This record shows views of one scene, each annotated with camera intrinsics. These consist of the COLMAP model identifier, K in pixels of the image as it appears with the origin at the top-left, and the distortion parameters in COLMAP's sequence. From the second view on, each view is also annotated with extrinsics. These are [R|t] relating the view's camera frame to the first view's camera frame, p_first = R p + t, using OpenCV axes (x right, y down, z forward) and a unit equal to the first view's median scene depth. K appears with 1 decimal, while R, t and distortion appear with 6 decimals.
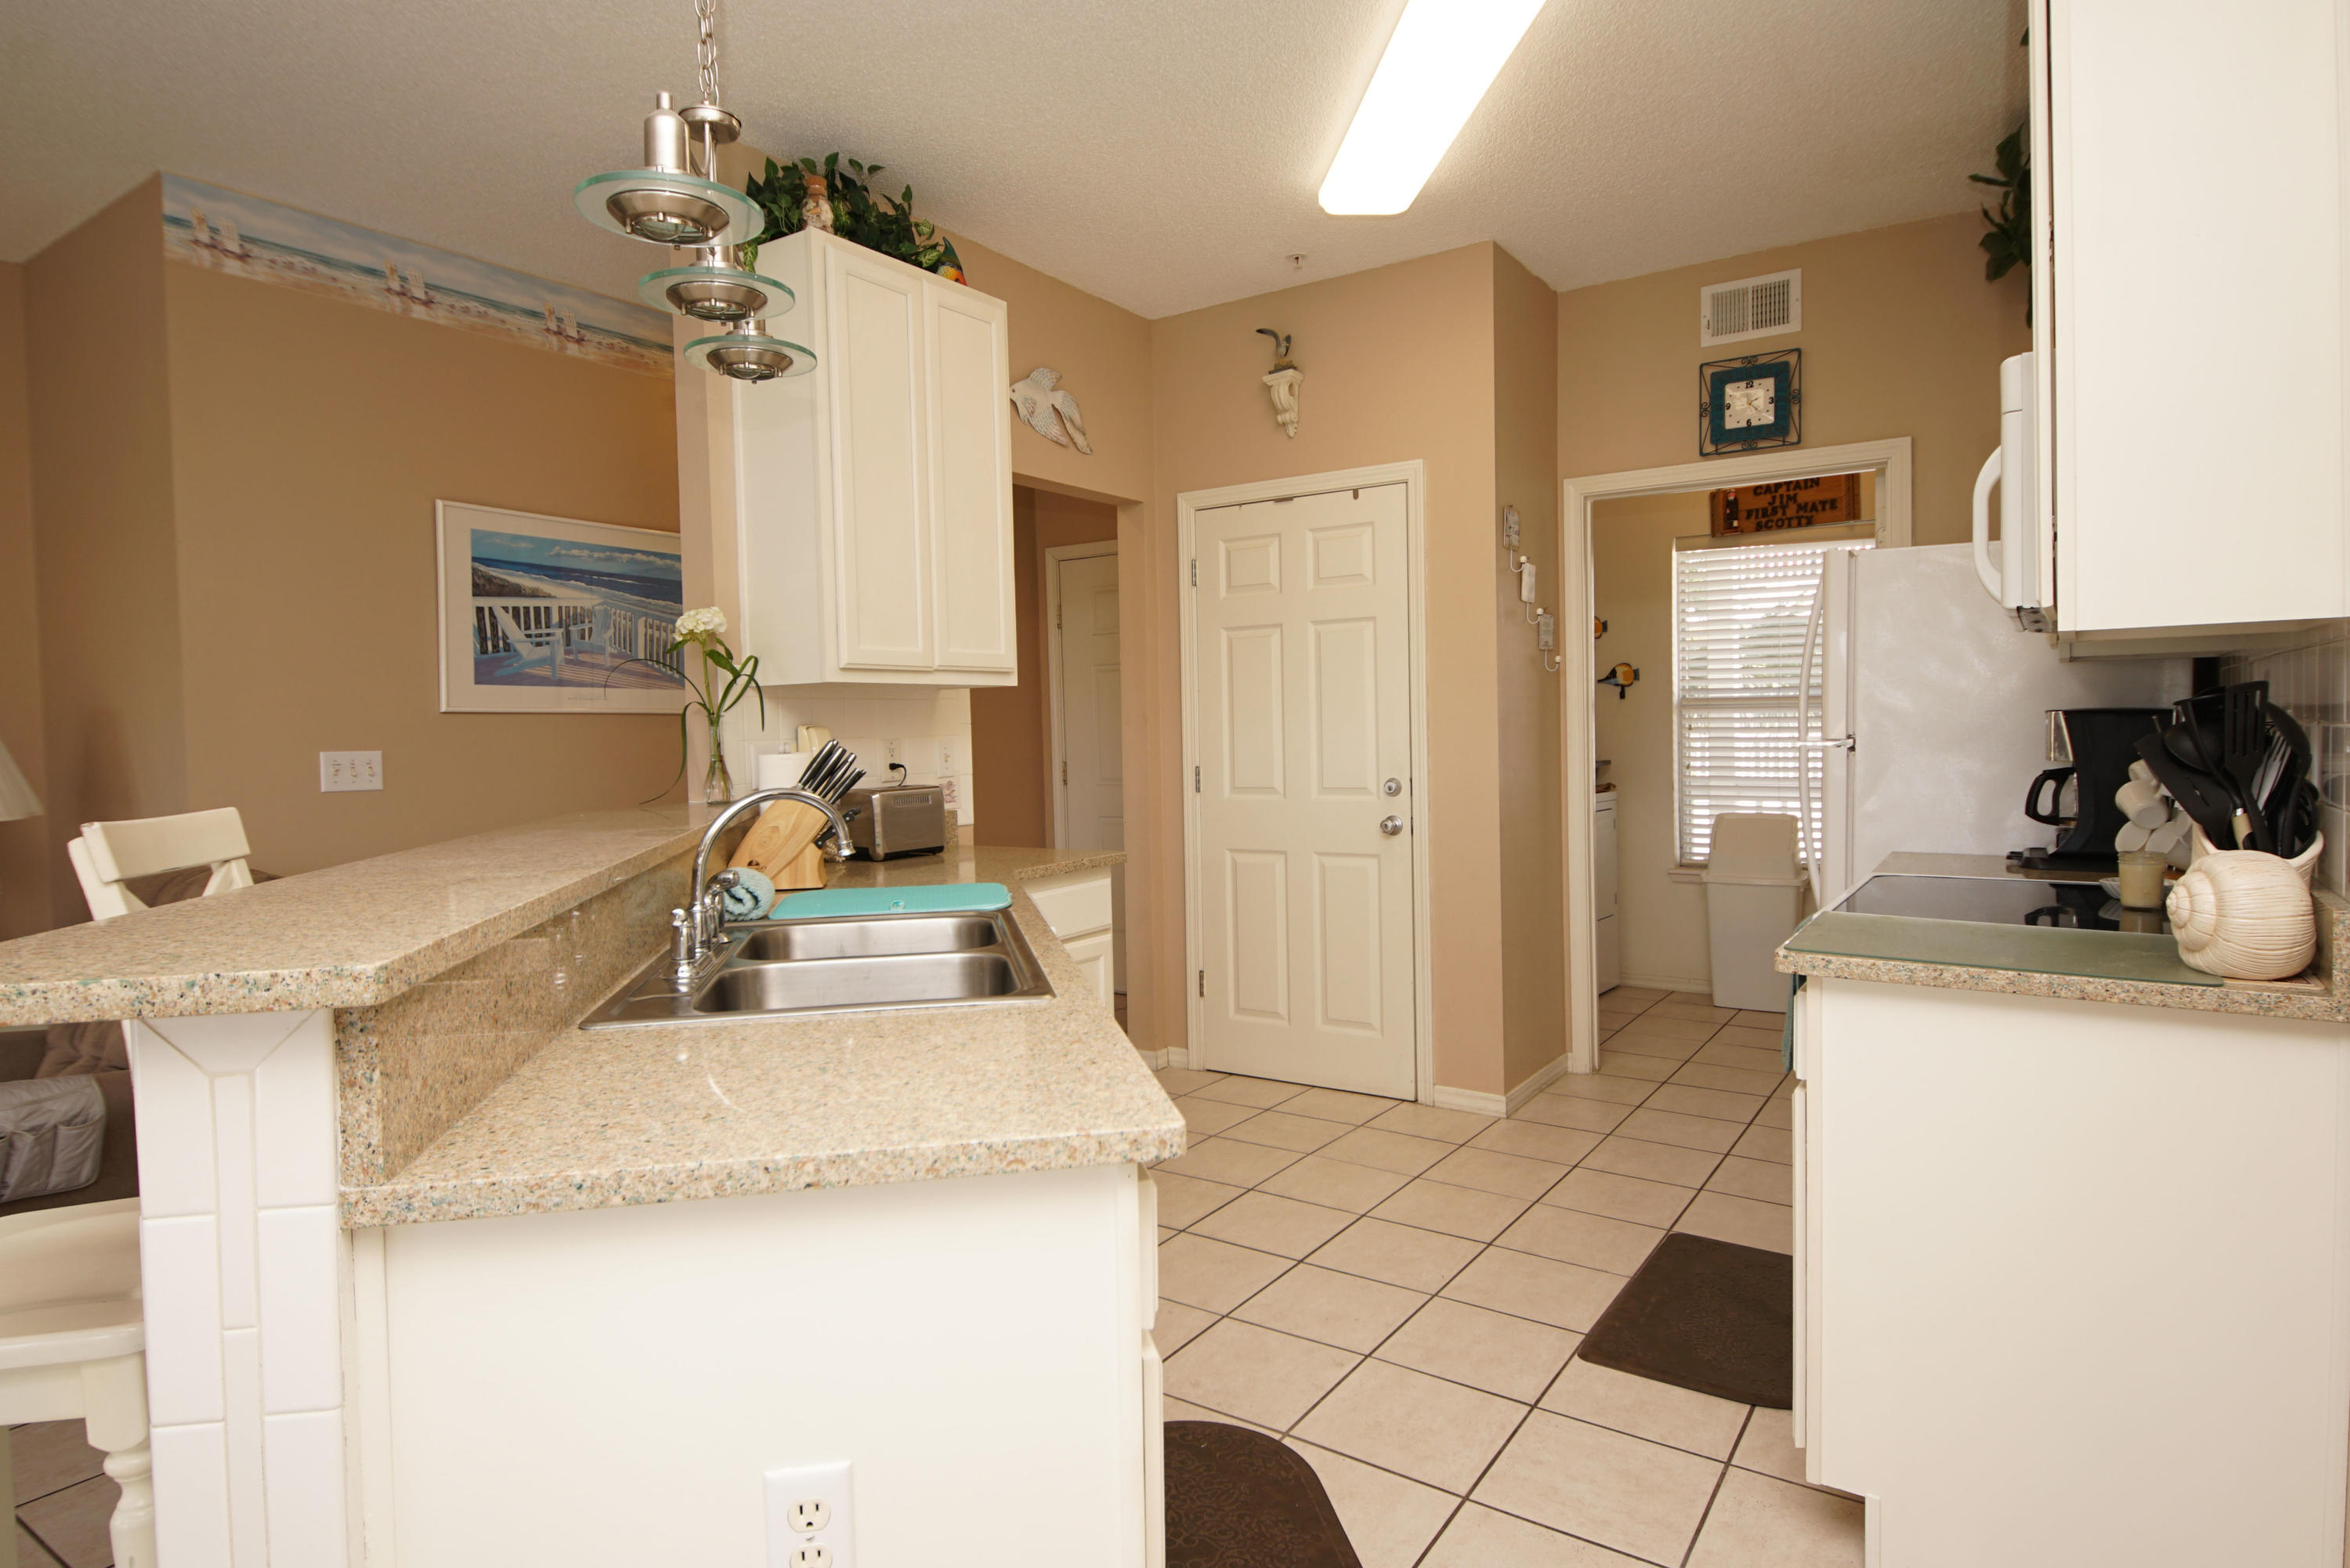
lens RADIAL K [[1299.1, 0, 1173.8], [0, 1299.1, 771.9], [0, 0, 1]] dist [0.039742, -0.040878]
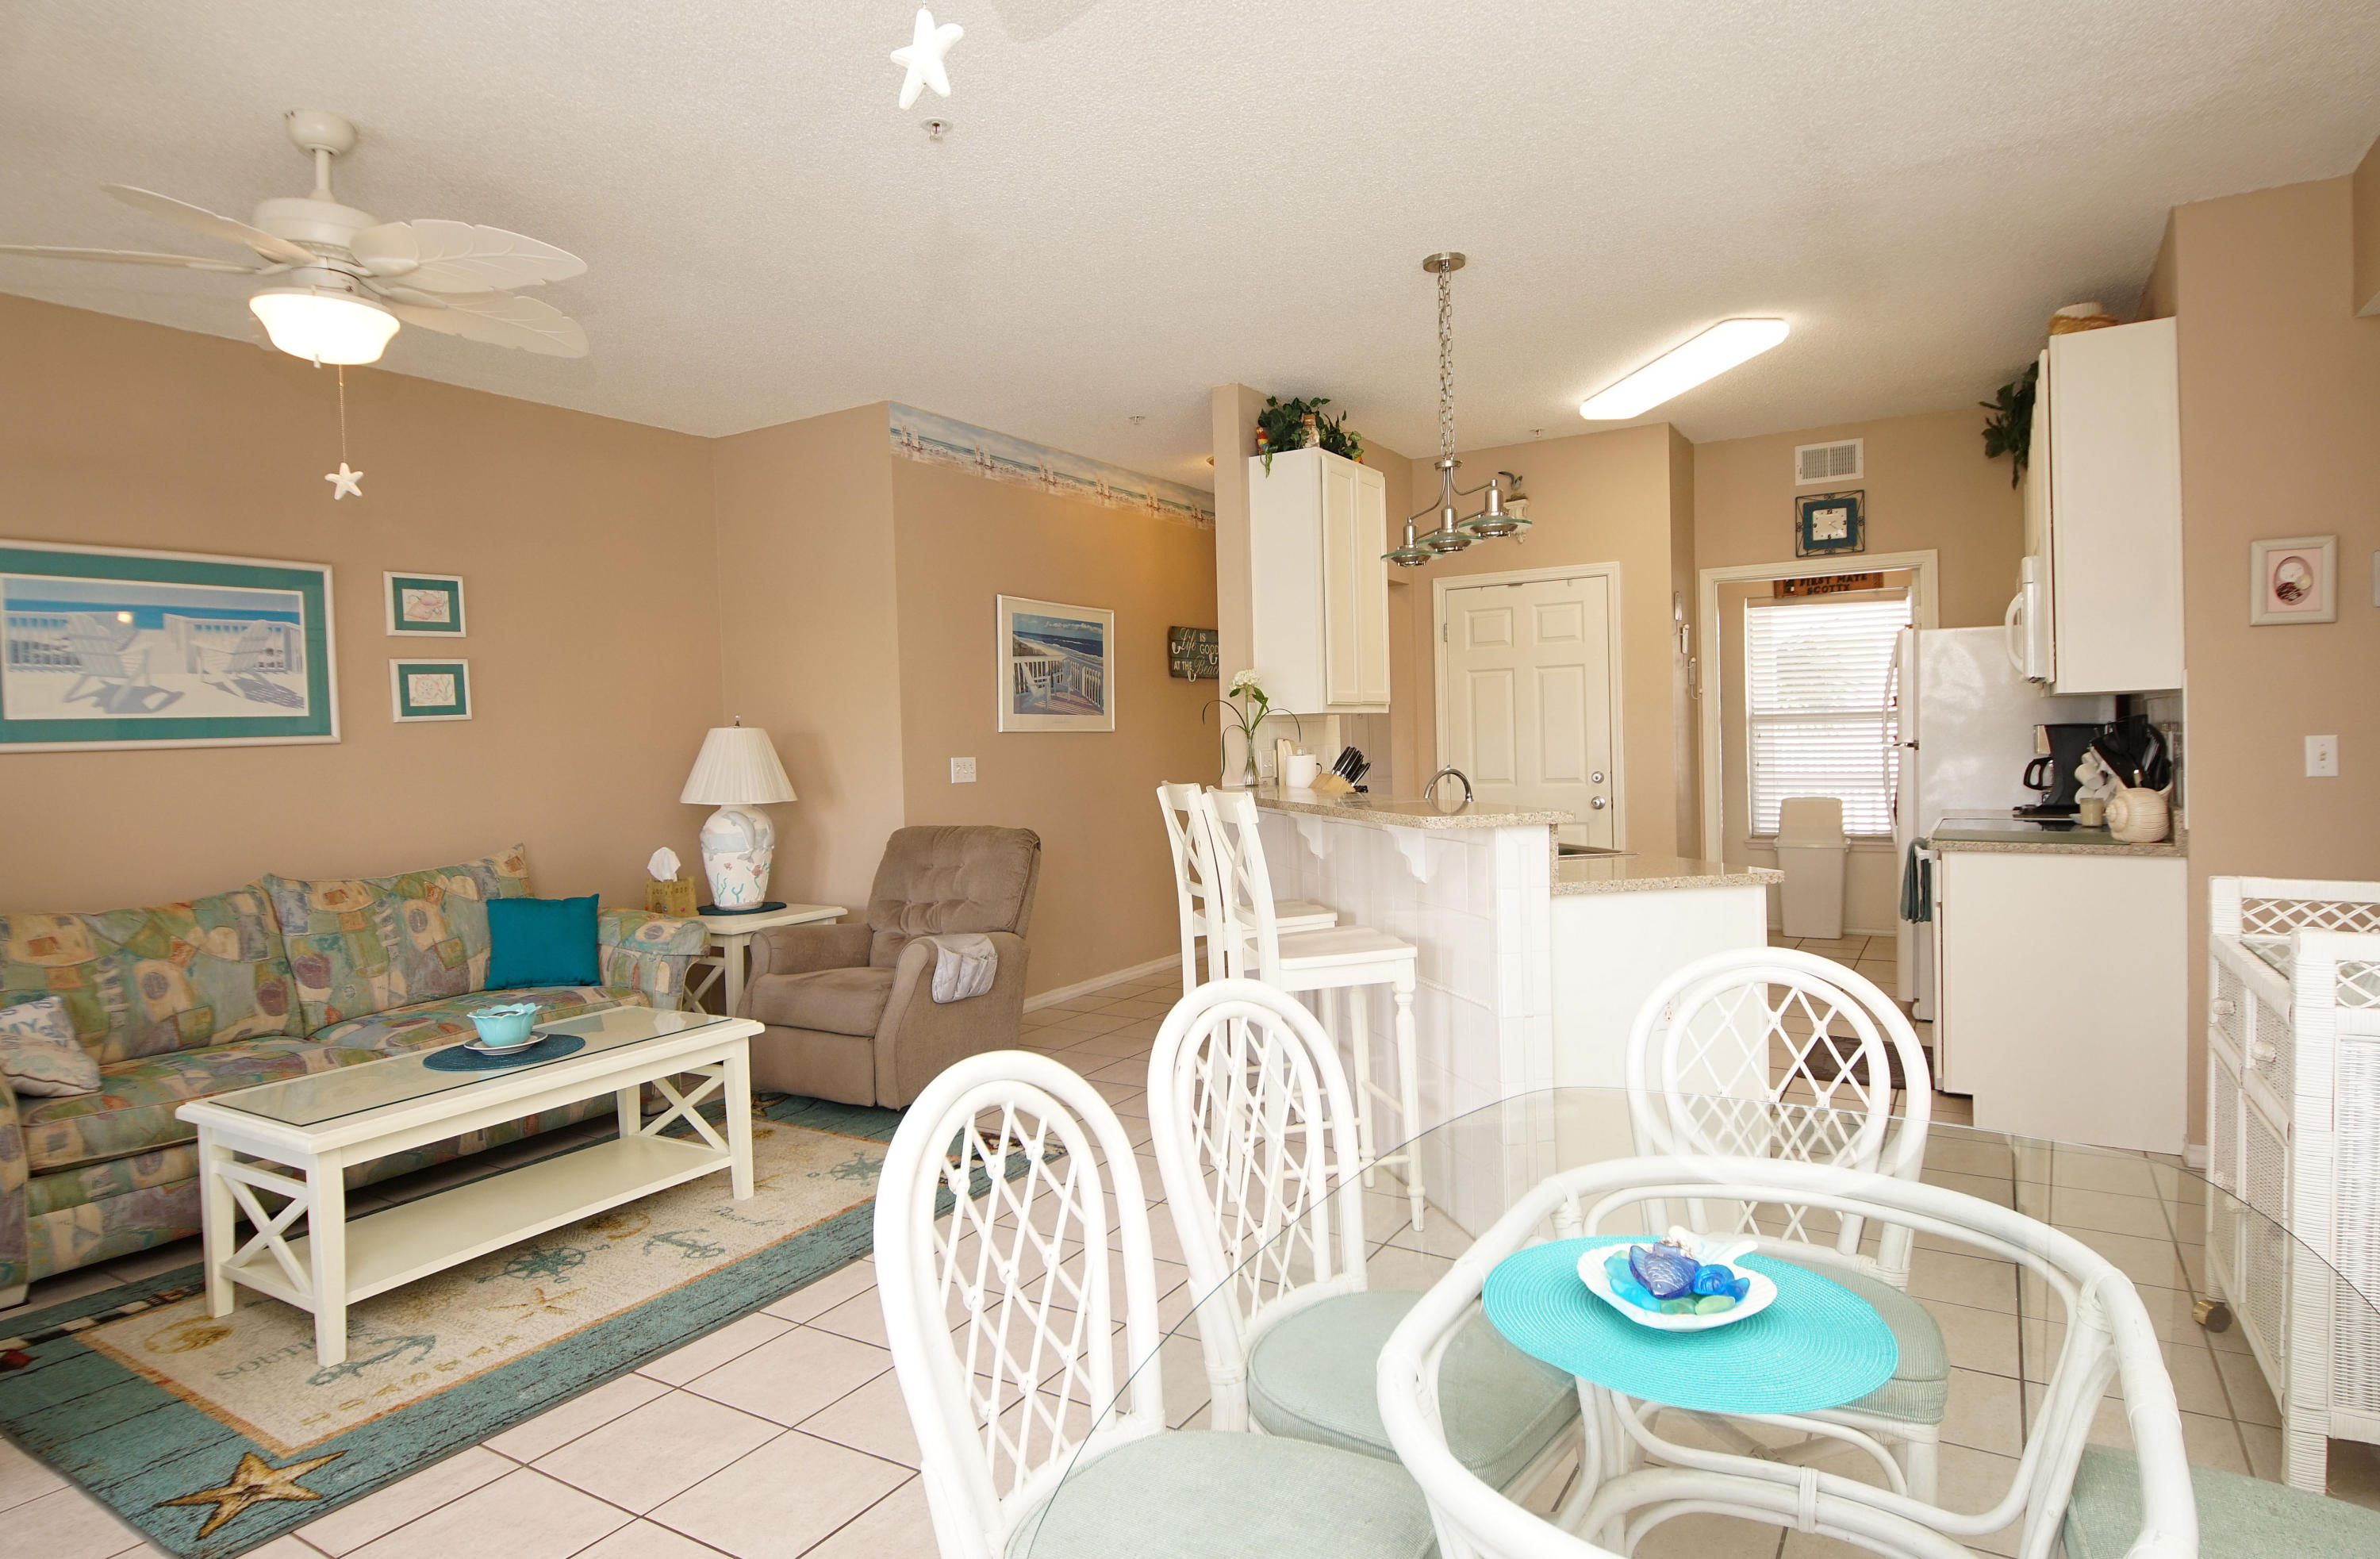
lens RADIAL K [[1315.2, 0, 1155.3], [0, 1315.2, 766.4], [0, 0, 1]] dist [0.039967, -0.037024]
pose [[0.999449, -0.007713, 0.032291, -0.398307], [0.008152, 0.999876, -0.013473, 0.016031], [-0.032183, 0.013729, 0.999388, -0.517315]]
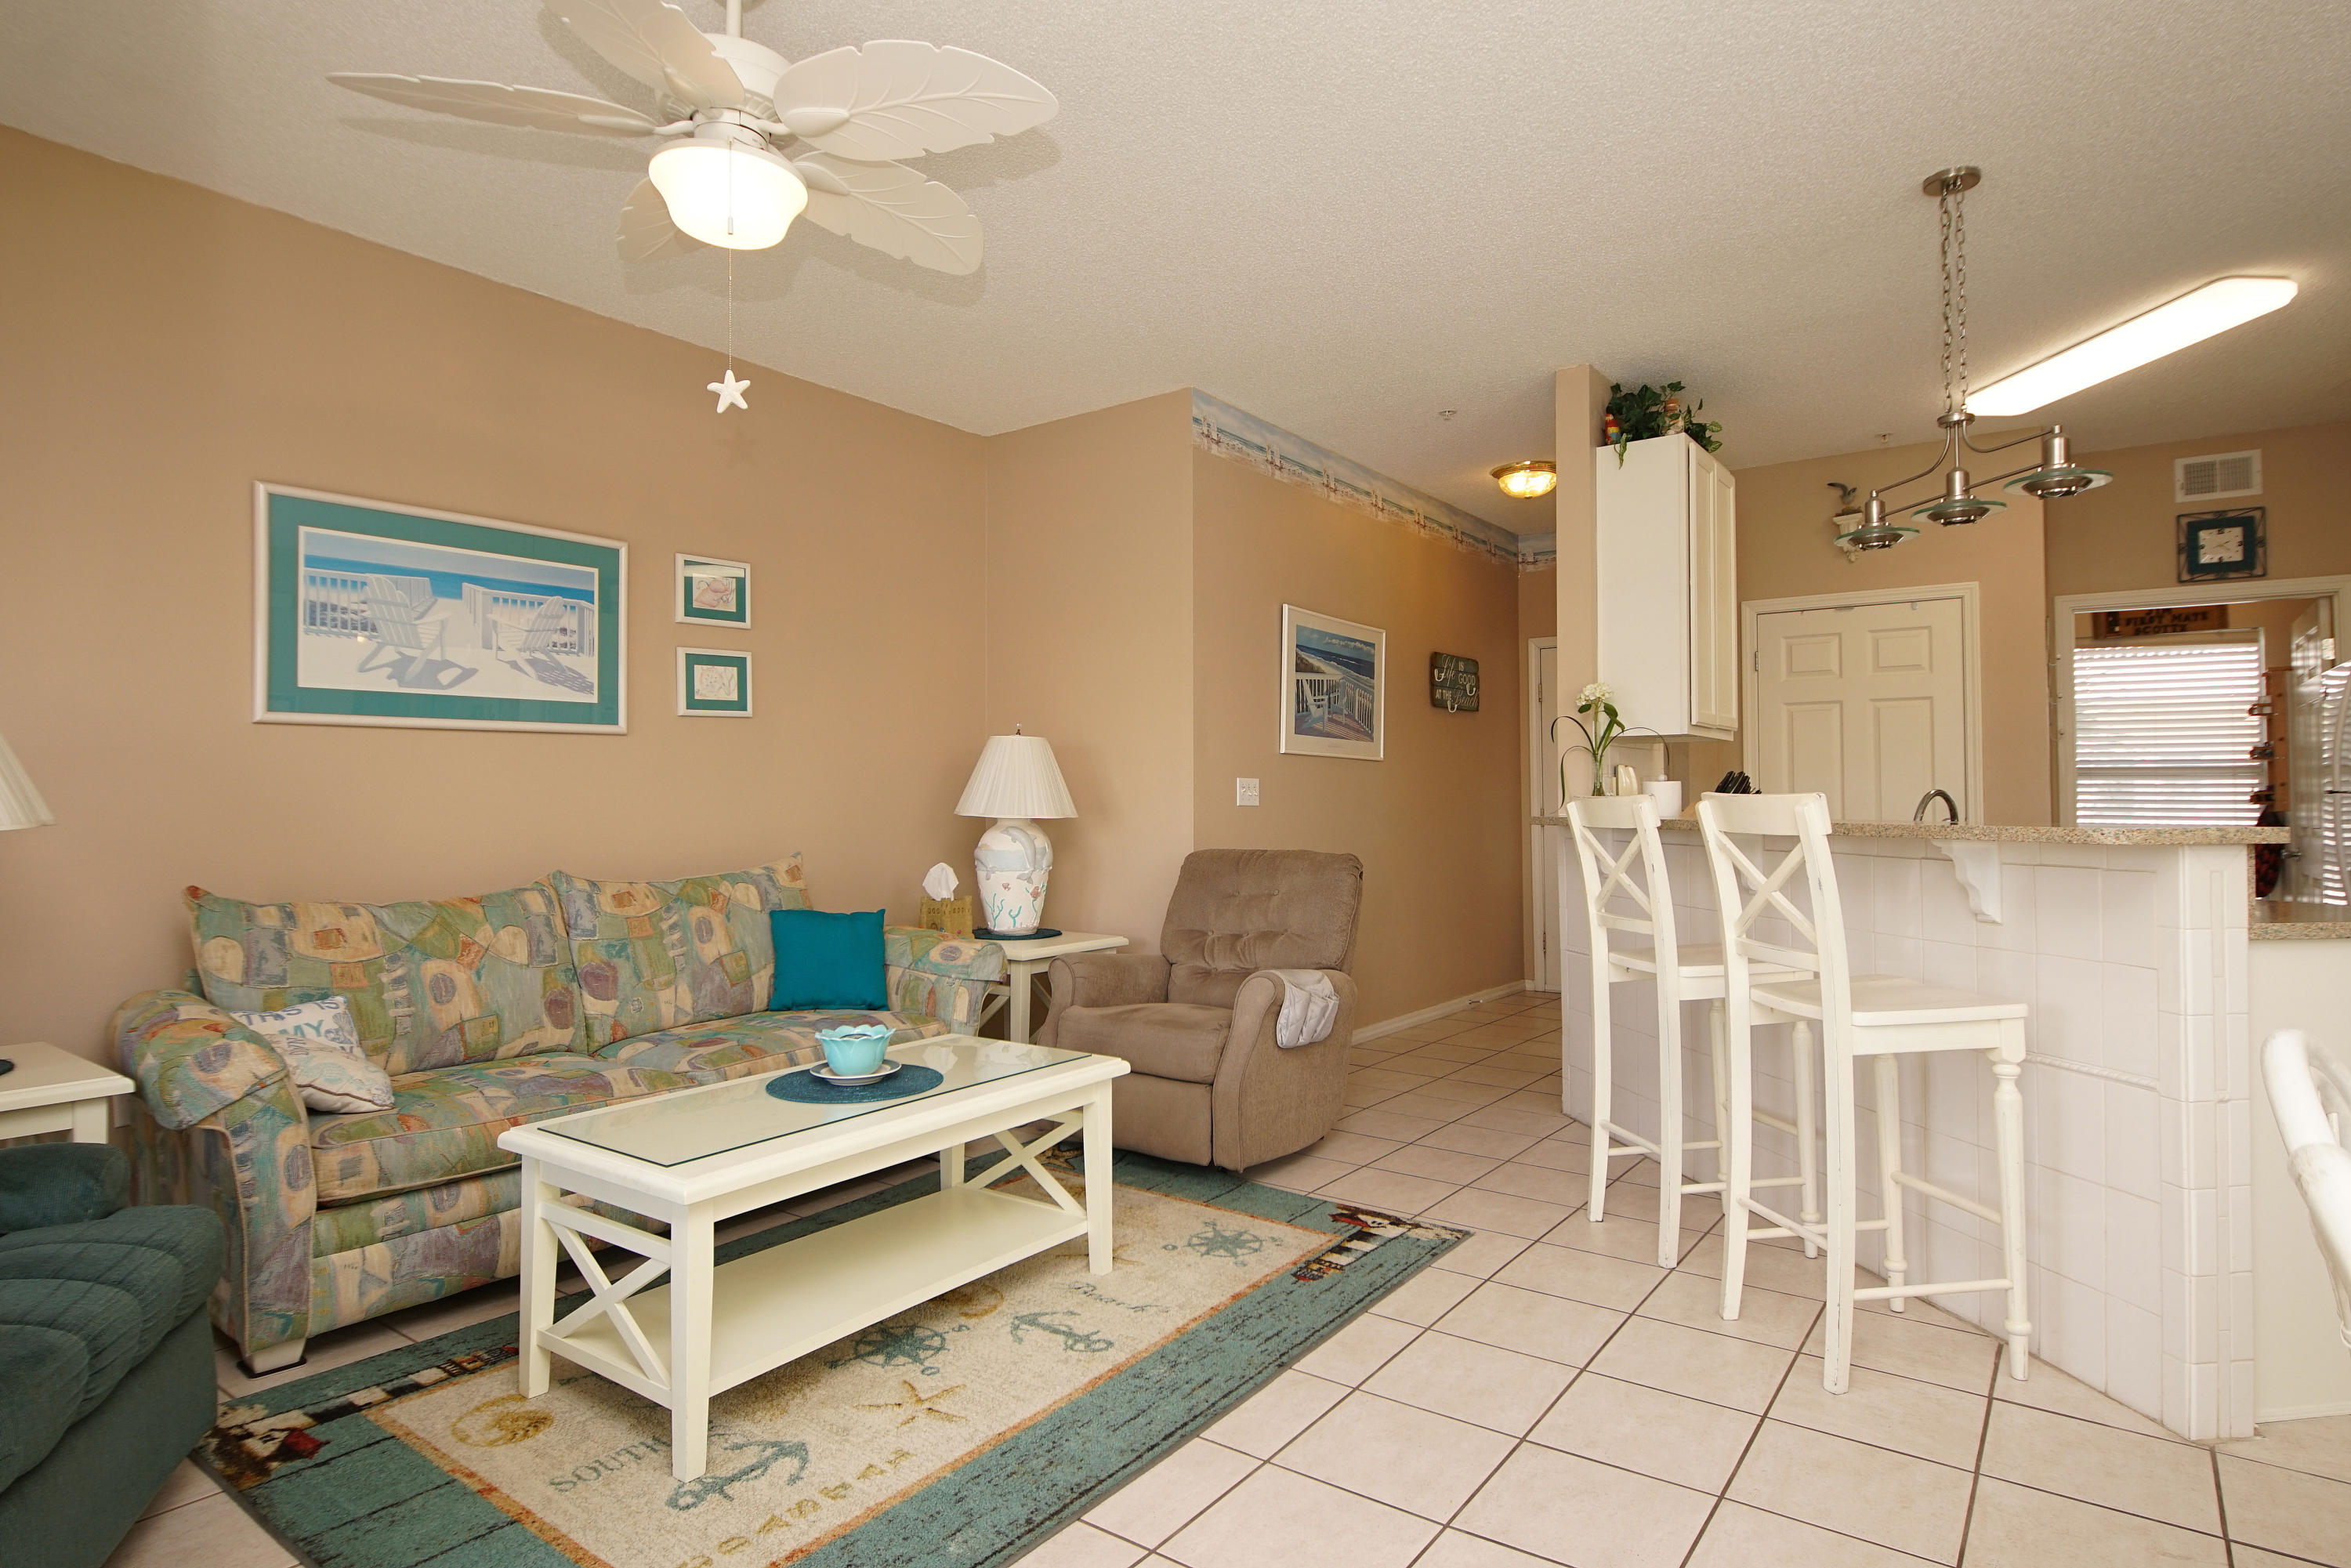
lens RADIAL K [[1259.7, 0, 1149.4], [0, 1259.7, 766.2], [0, 0, 1]] dist [0.037137, -0.036456]
pose [[0.998768, 0.020482, -0.045188, -0.597685], [-0.023214, 0.997880, -0.060793, 0.051057], [0.043847, 0.061767, 0.997127, -0.338588]]
